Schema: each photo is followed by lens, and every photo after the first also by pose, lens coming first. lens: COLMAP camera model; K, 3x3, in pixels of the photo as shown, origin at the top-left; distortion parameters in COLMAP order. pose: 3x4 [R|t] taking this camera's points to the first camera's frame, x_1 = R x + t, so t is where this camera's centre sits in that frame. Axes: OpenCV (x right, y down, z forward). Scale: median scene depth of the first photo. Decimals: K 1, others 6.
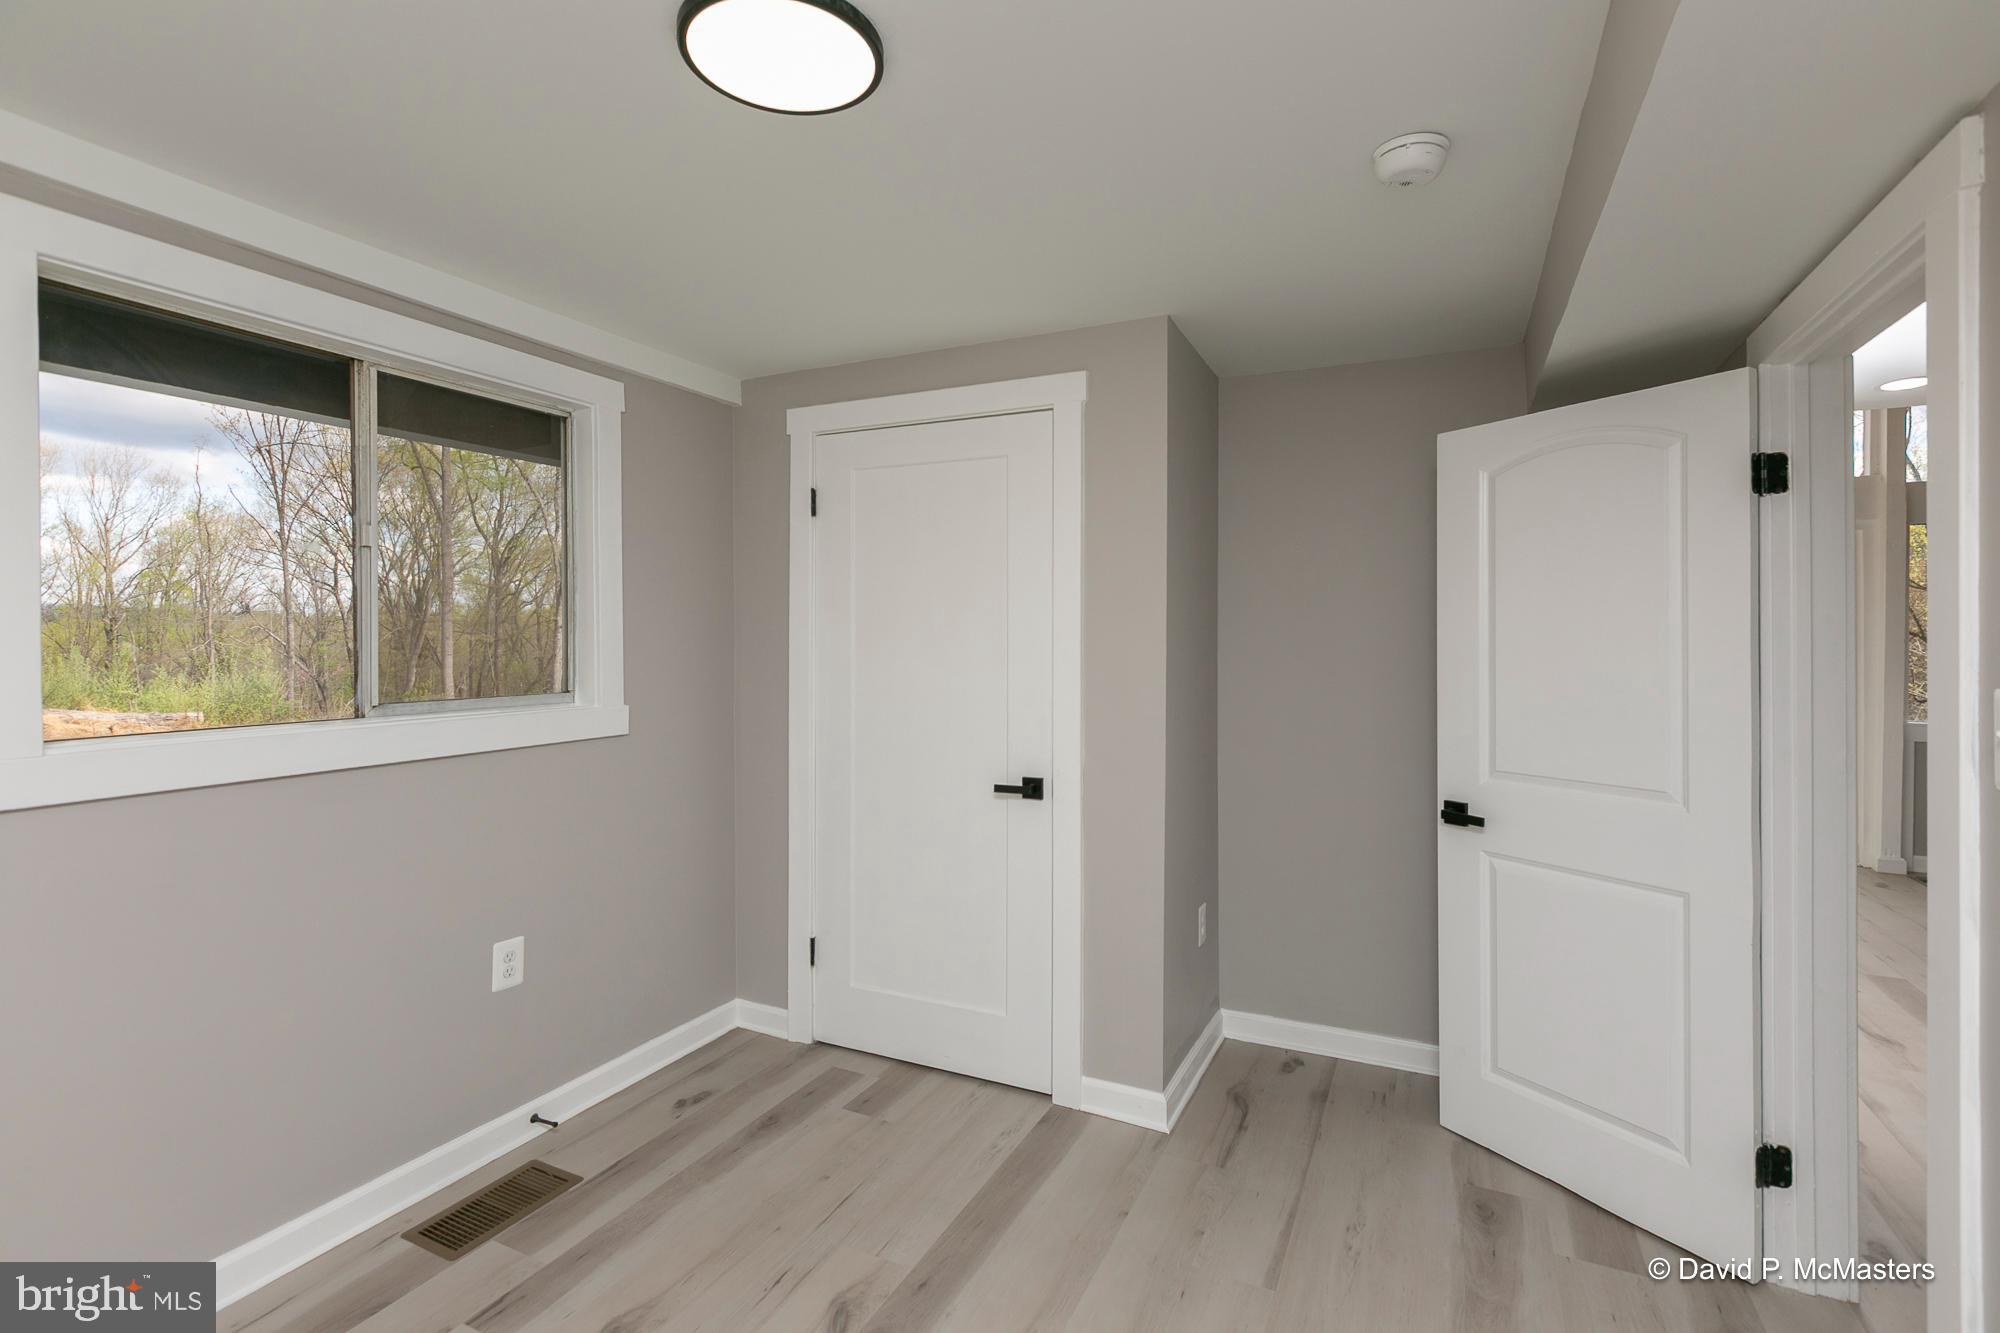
lens RADIAL K [[961.9, 0, 998.7], [0, 961.9, 654.2], [0, 0, 1]] dist [0.000510, -0.000033]
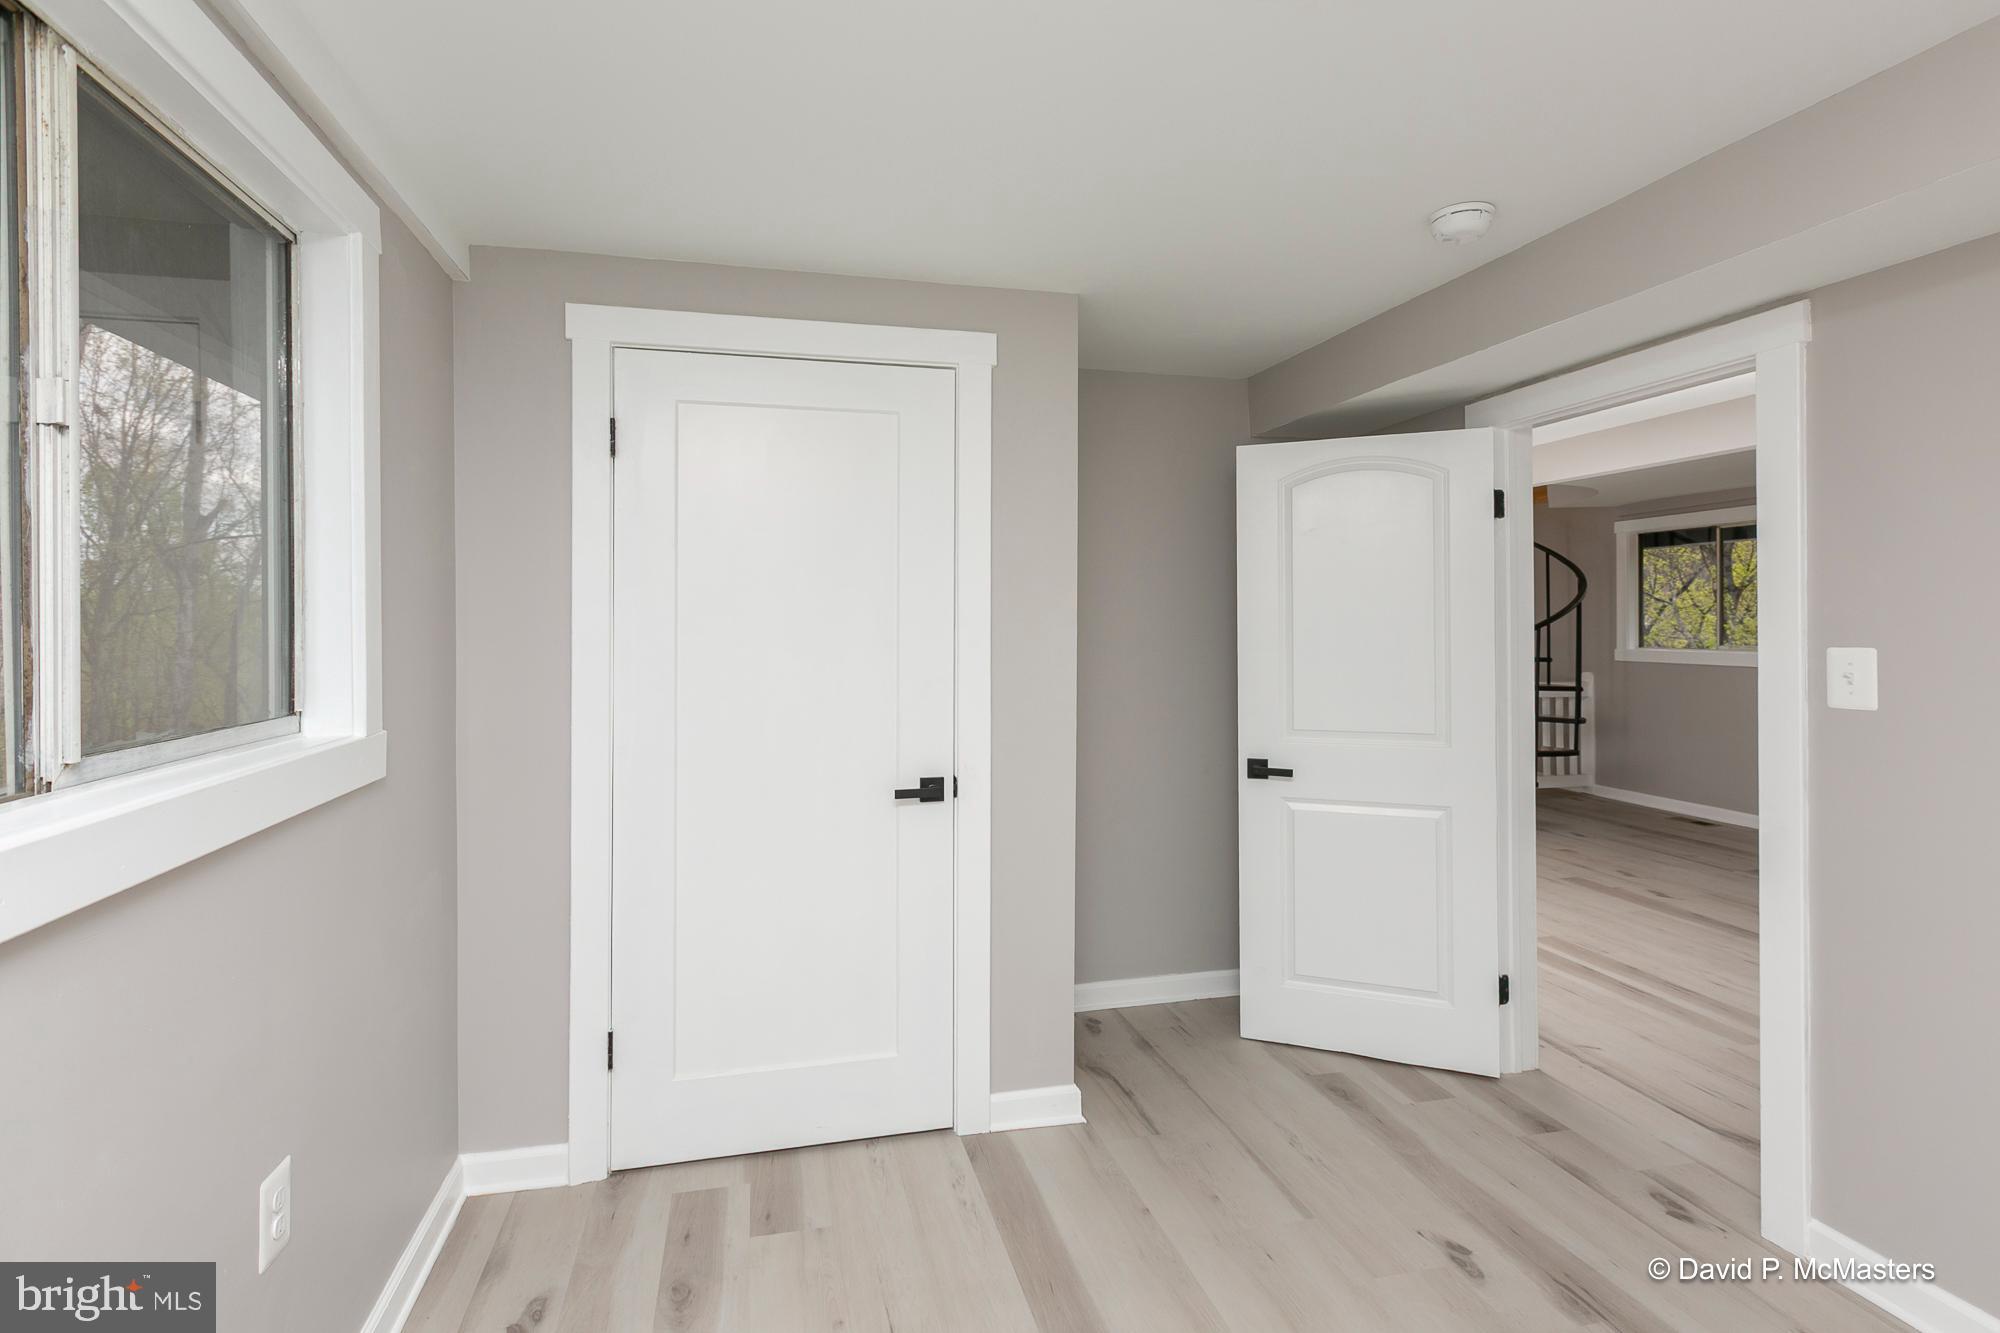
lens RADIAL K [[951.7, 0, 1006.3], [0, 951.7, 632.7], [0, 0, 1]] dist [0.000078, -0.000253]
pose [[0.768749, -0.009324, 0.639482, -0.495832], [0.015218, 0.999877, -0.003715, -0.001671], [-0.639369, 0.012587, 0.768797, 0.288744]]
